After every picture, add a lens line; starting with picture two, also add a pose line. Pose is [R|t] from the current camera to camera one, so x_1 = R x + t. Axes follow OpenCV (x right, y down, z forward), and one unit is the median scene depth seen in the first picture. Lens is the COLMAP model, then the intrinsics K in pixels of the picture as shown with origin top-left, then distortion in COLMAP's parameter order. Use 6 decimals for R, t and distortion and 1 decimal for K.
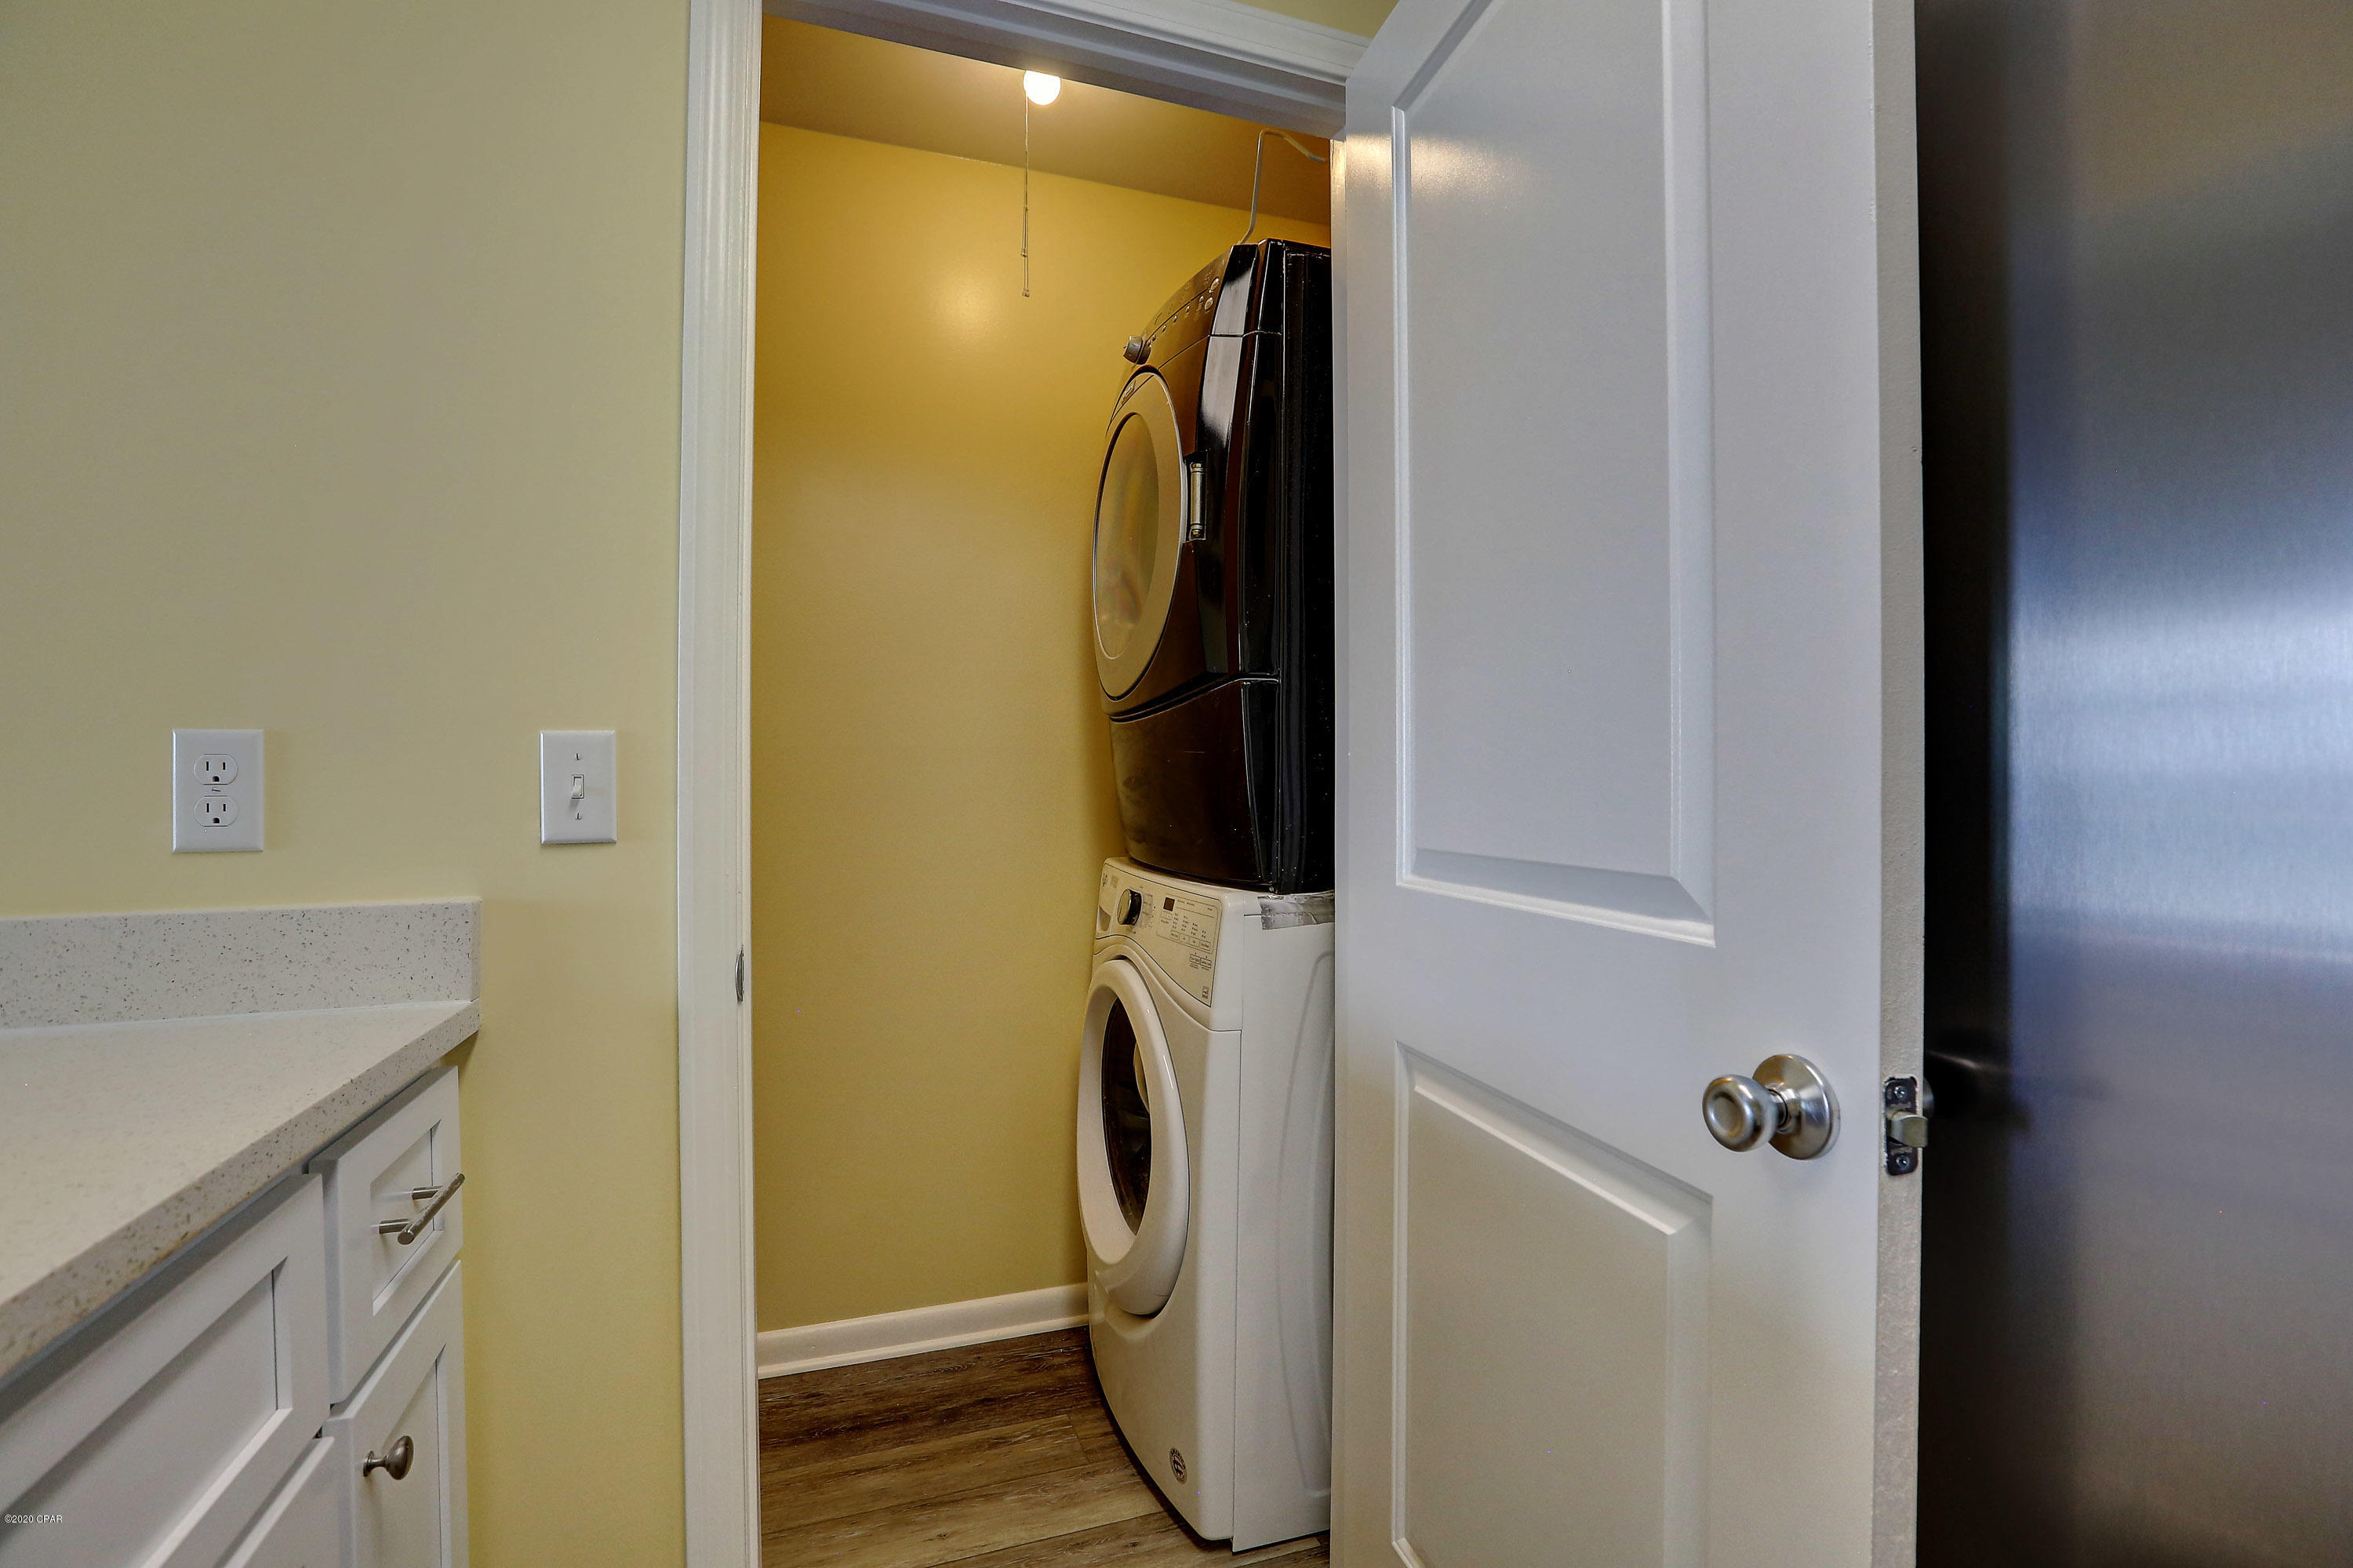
lens RADIAL K [[1101.1, 0, 1185.4], [0, 1101.1, 786.6], [0, 0, 1]] dist [-0.028716, 0.004388]
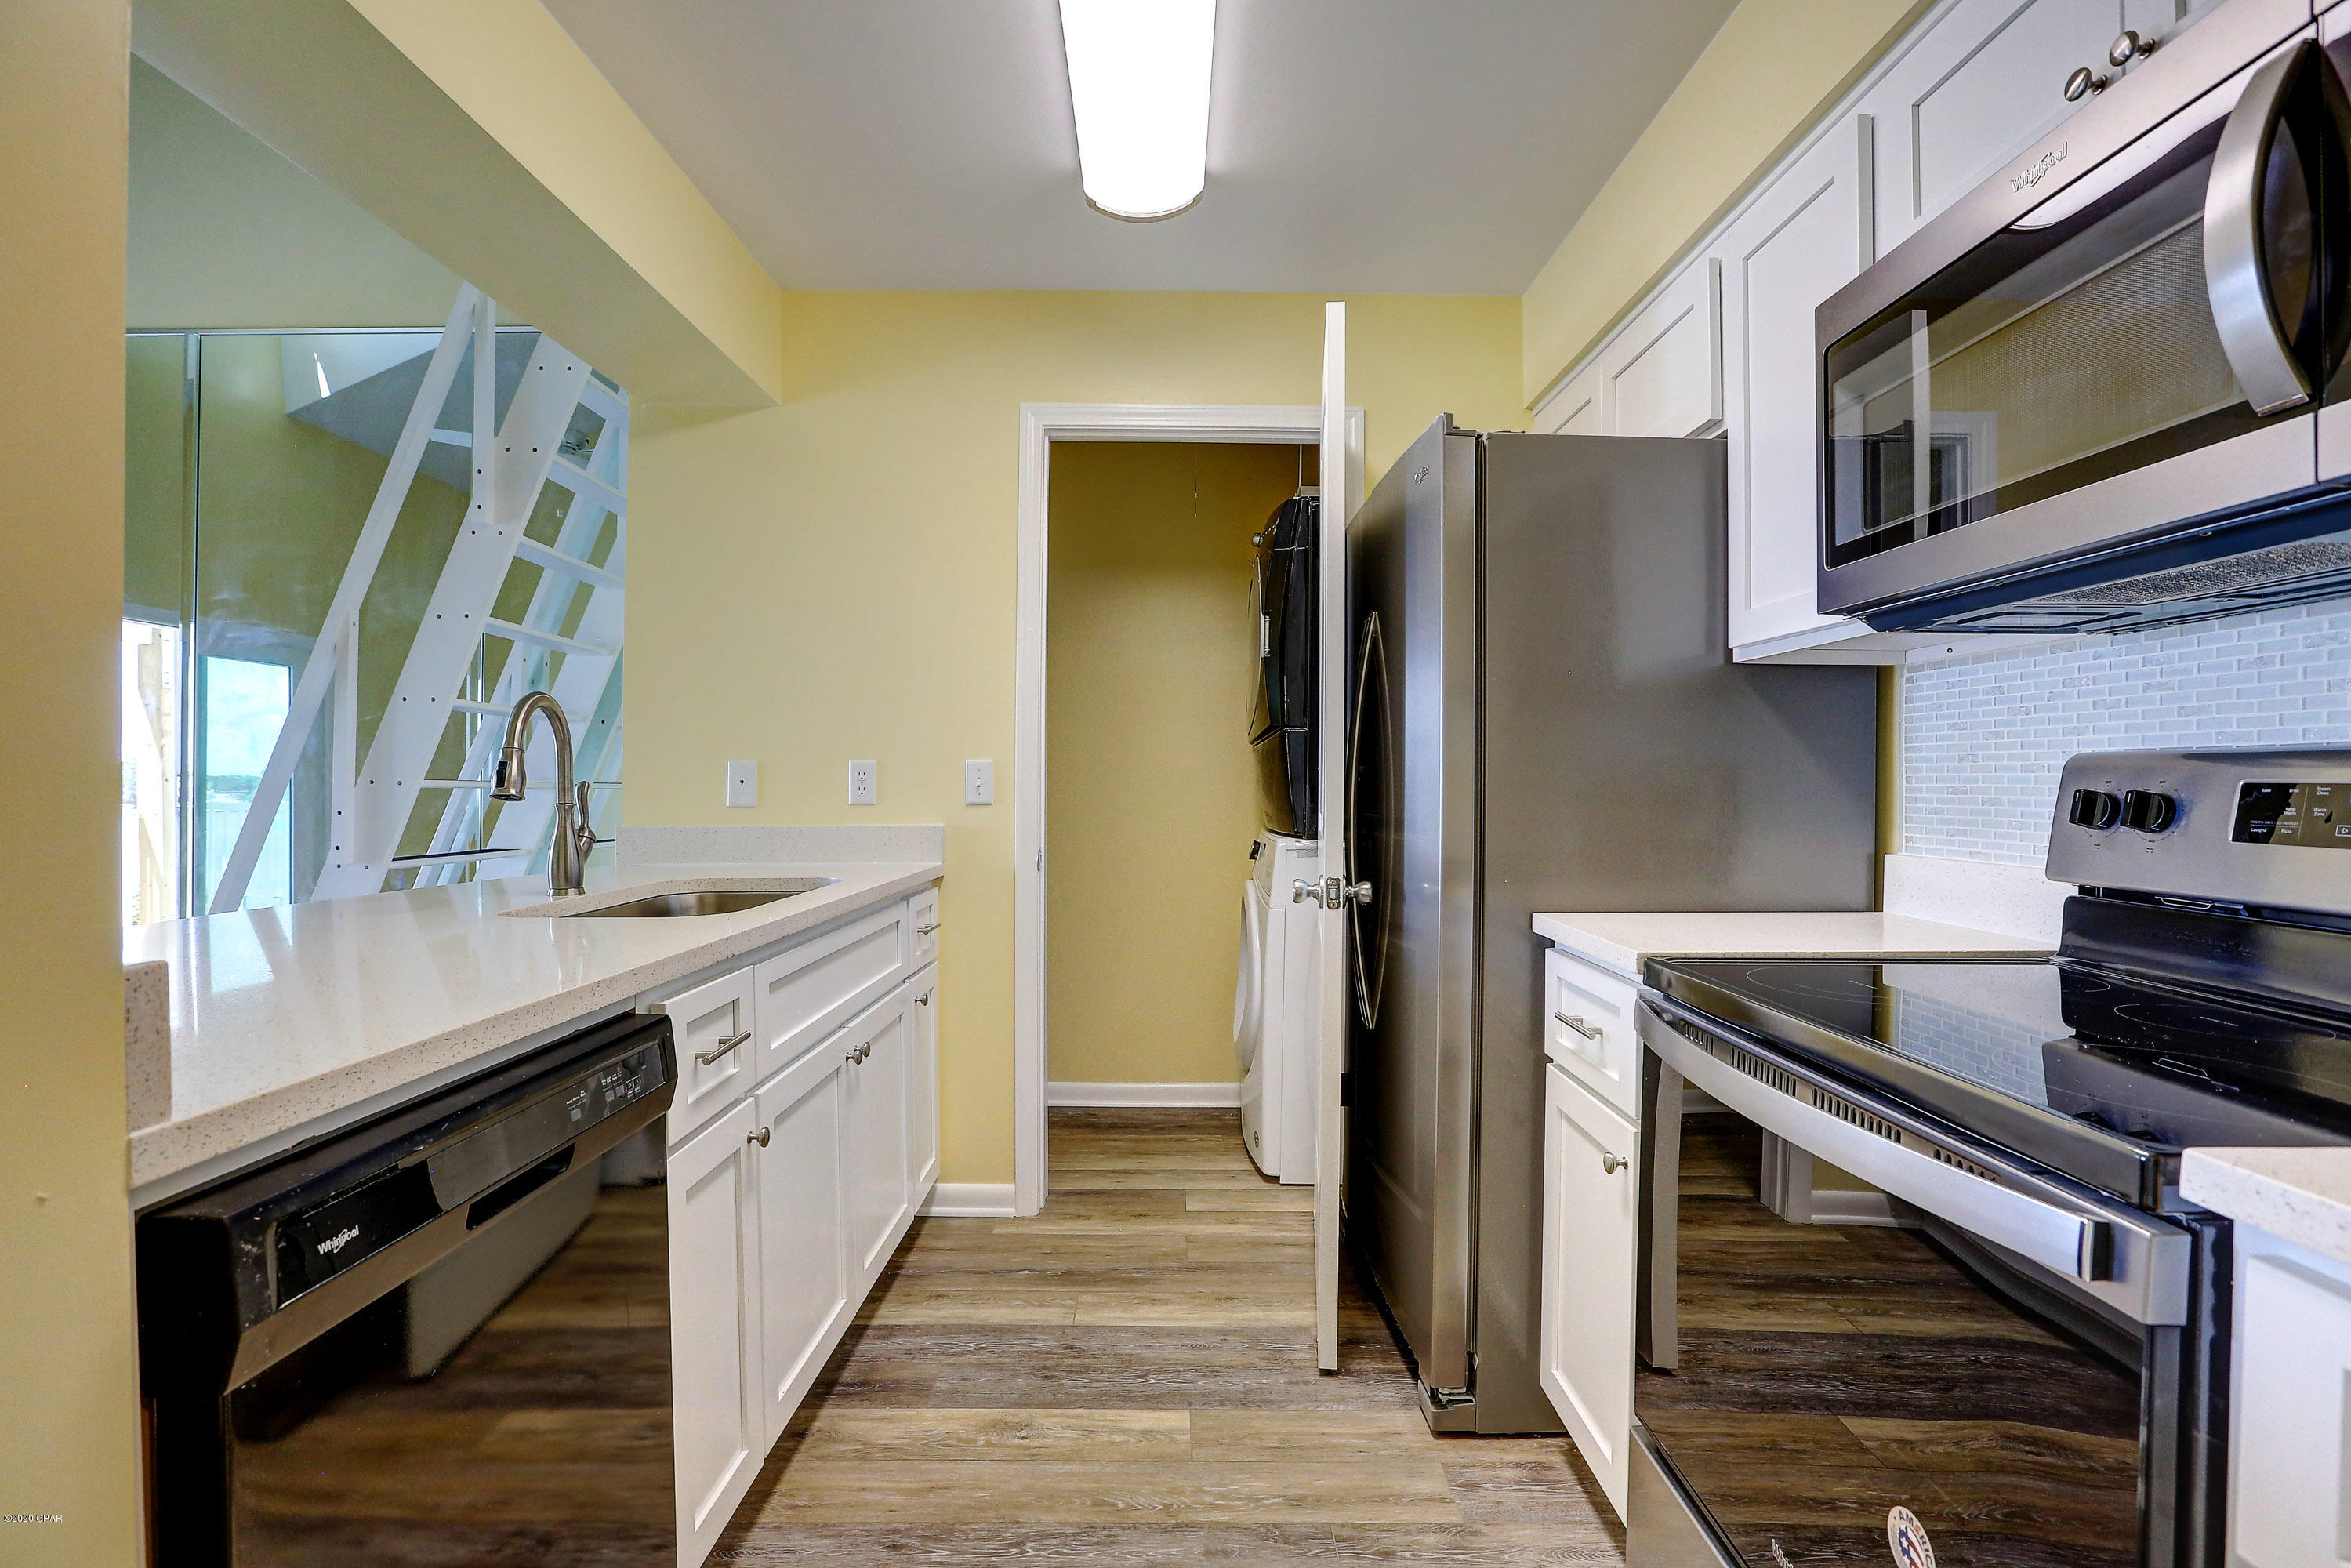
lens RADIAL K [[1100.2, 0, 1158.0], [0, 1100.2, 774.1], [0, 0, 1]] dist [-0.028716, 0.004388]
pose [[0.938838, 0.003190, -0.344344, 0.660514], [-0.004515, 0.999985, -0.003045, -0.010811], [0.344329, 0.004414, 0.938839, -1.163310]]
